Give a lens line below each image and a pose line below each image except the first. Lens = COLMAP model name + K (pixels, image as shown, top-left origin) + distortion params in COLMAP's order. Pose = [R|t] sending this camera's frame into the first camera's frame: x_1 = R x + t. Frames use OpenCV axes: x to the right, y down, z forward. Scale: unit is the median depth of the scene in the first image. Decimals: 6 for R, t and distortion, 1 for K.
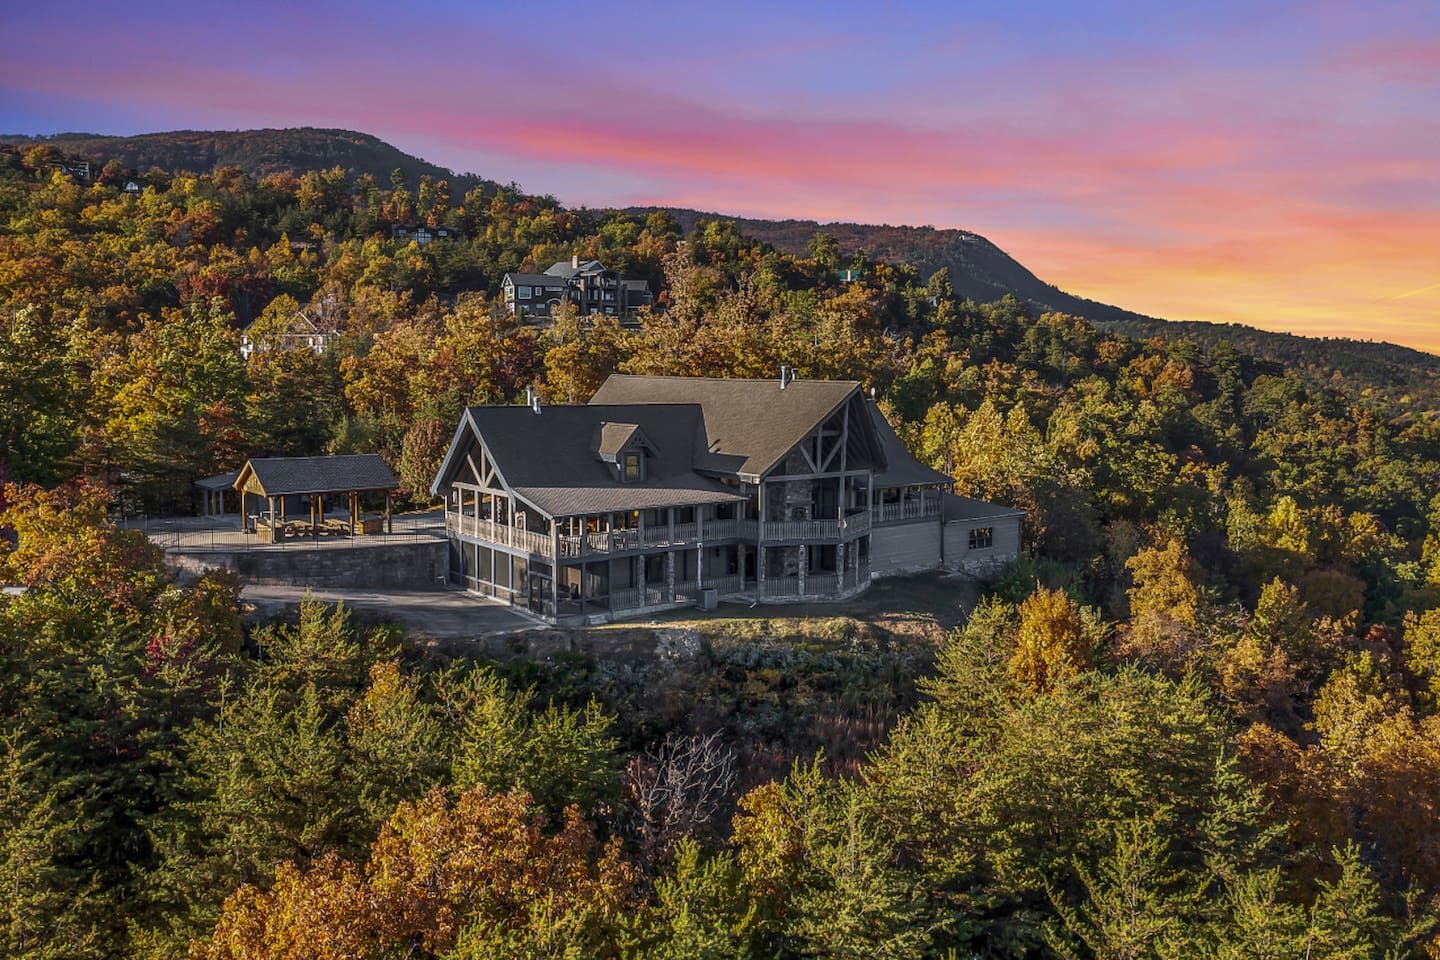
lens RADIAL K [[1136.7, 0, 720.0], [0, 1136.7, 480.0], [0, 0, 1]] dist [0.001453, -0.002310]
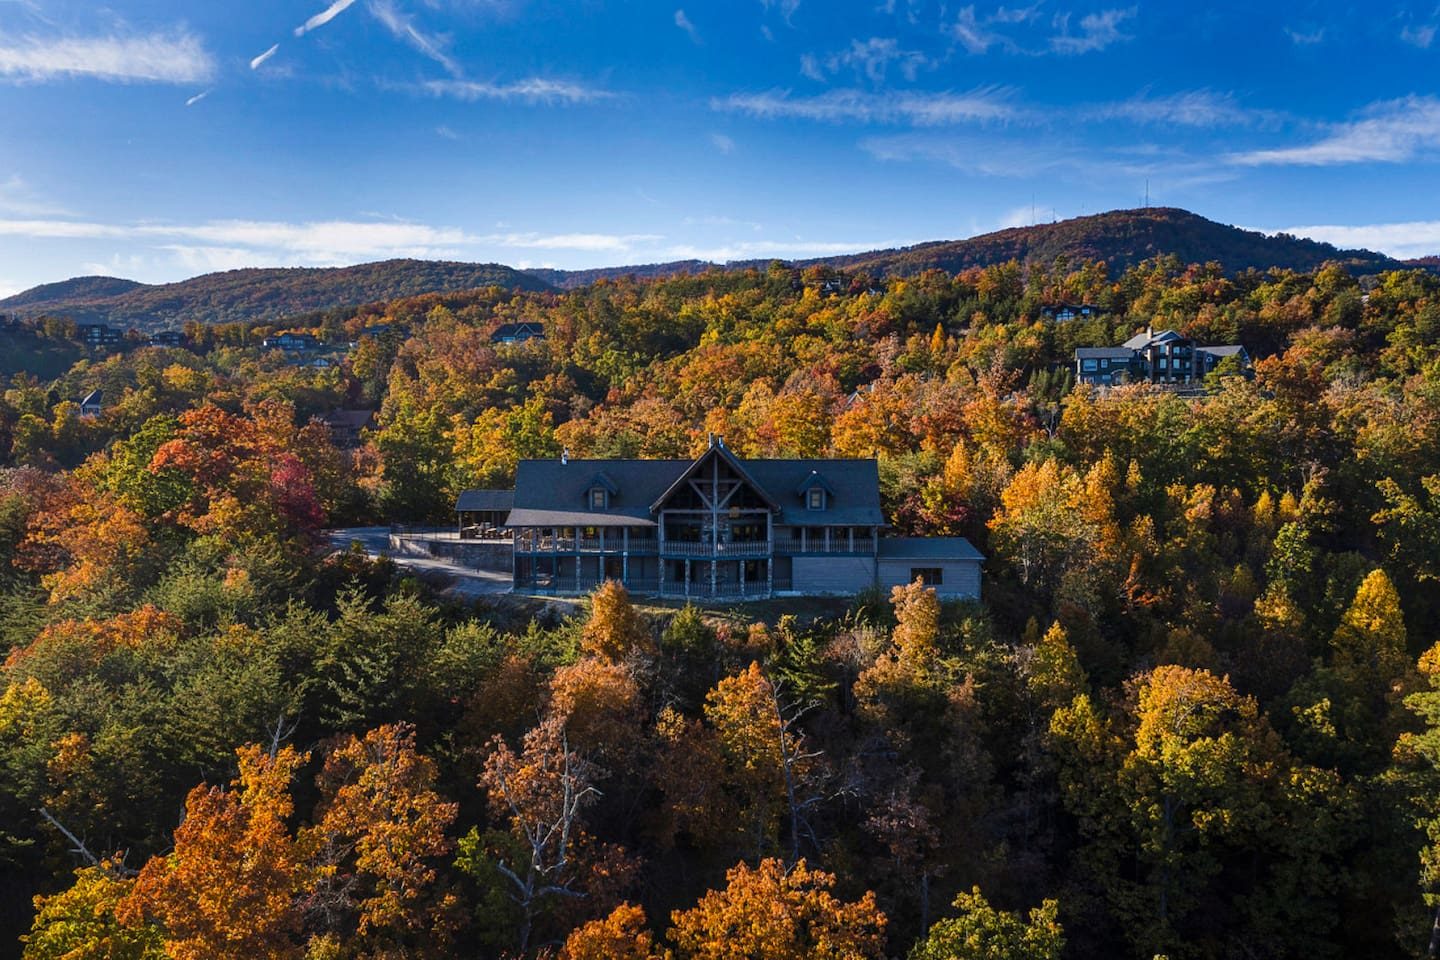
lens RADIAL K [[1136.7, 0, 720.0], [0, 1136.7, 480.0], [0, 0, 1]] dist [0.001453, -0.002310]
pose [[0.743766, 0.015699, -0.668256, 0.275603], [-0.058057, 0.997463, -0.041184, 0.004144], [0.665914, 0.069428, 0.742790, -0.002620]]
